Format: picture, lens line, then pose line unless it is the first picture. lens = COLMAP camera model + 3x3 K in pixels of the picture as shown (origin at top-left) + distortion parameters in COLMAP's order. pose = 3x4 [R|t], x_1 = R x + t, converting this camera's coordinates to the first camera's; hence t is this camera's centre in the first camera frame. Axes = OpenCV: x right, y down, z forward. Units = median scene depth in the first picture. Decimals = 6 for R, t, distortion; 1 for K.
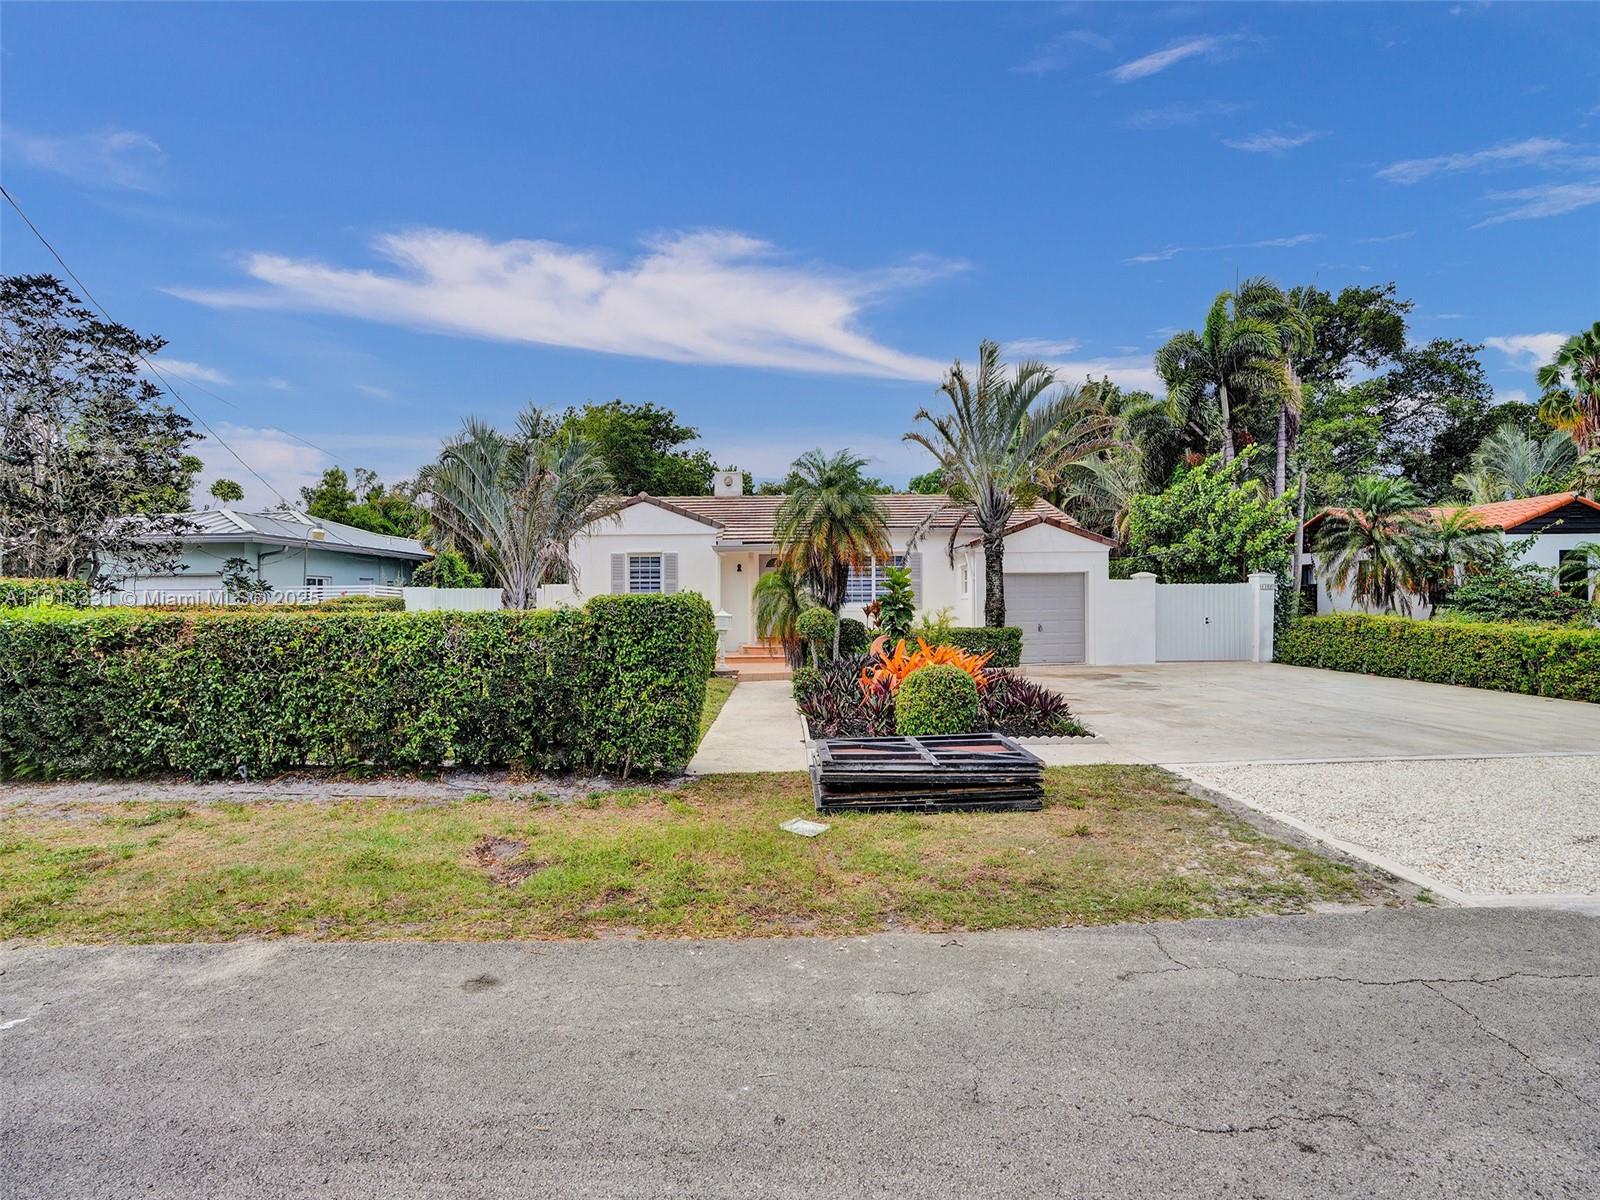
lens RADIAL K [[743.7, 0, 800.0], [0, 743.7, 600.0], [0, 0, 1]] dist [-0.066054, 0.025077]
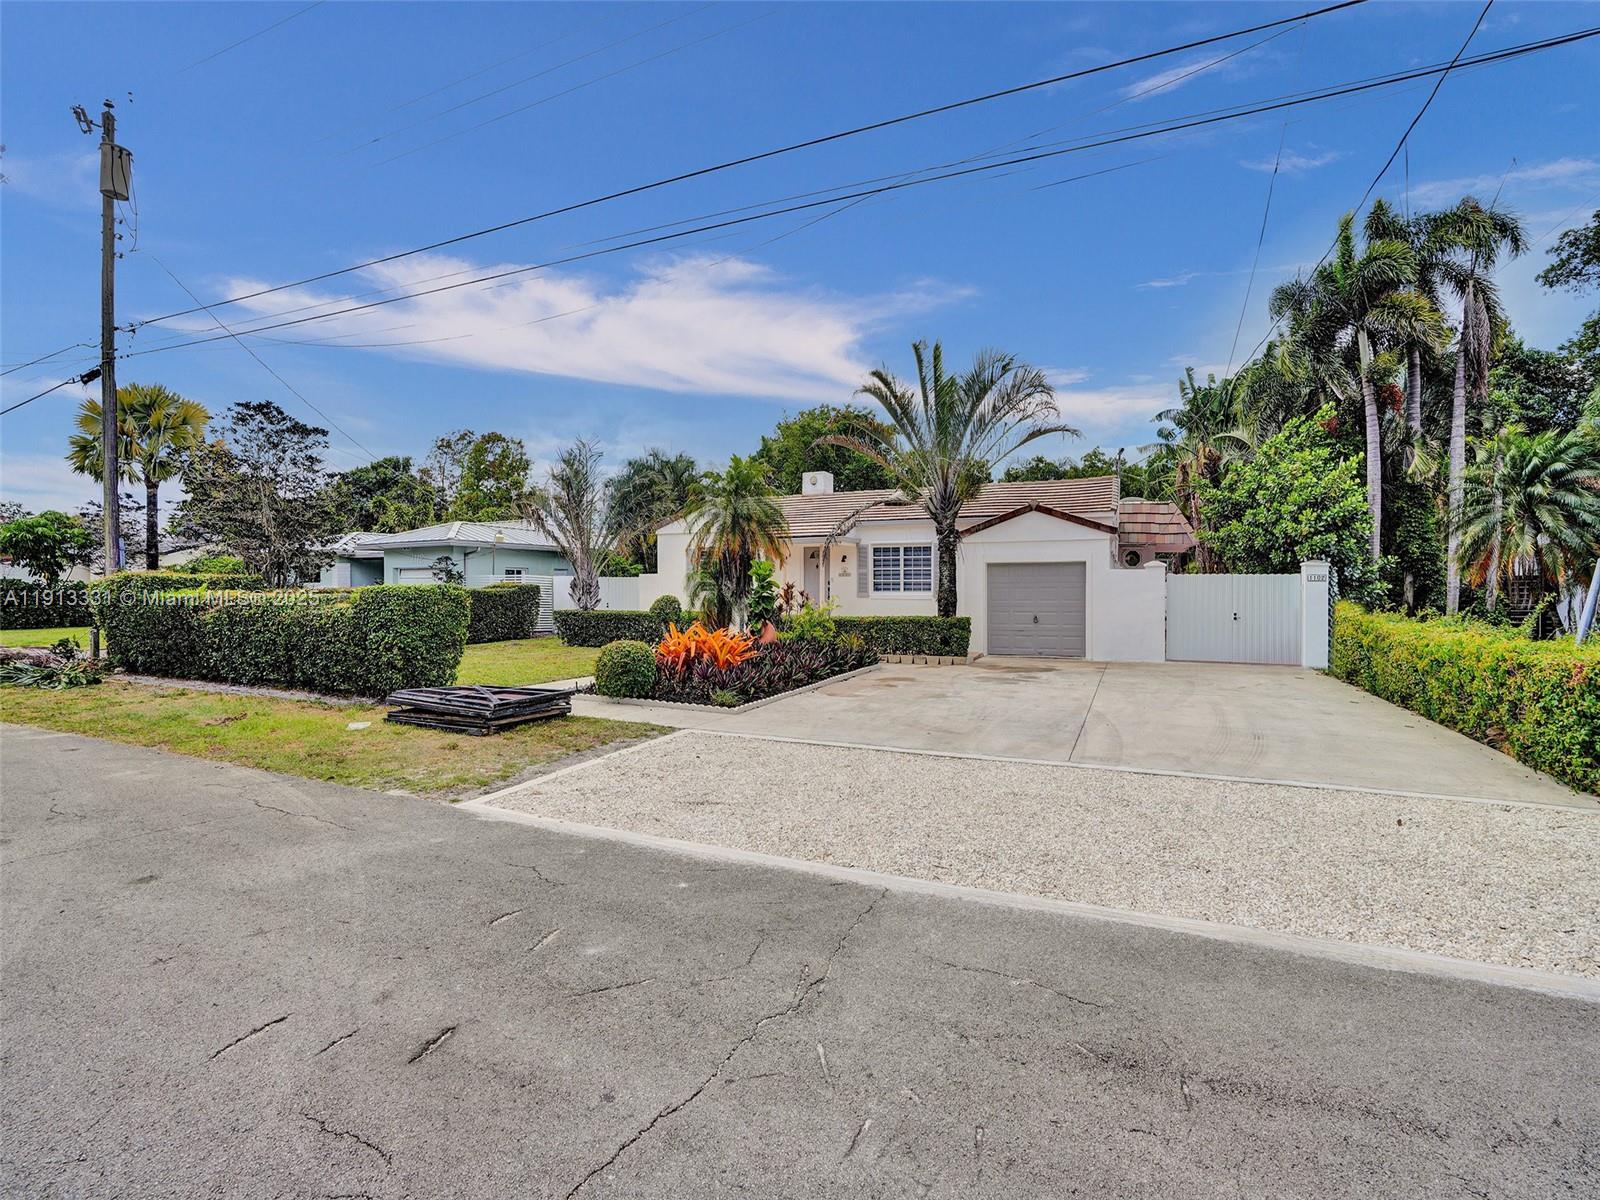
lens RADIAL K [[743.7, 0, 800.0], [0, 743.7, 600.0], [0, 0, 1]] dist [-0.066054, 0.025077]
pose [[0.895096, 0.015490, -0.445605, 0.481815], [-0.008174, 0.999798, 0.018336, -0.003004], [0.445799, -0.012770, 0.895042, -0.003440]]
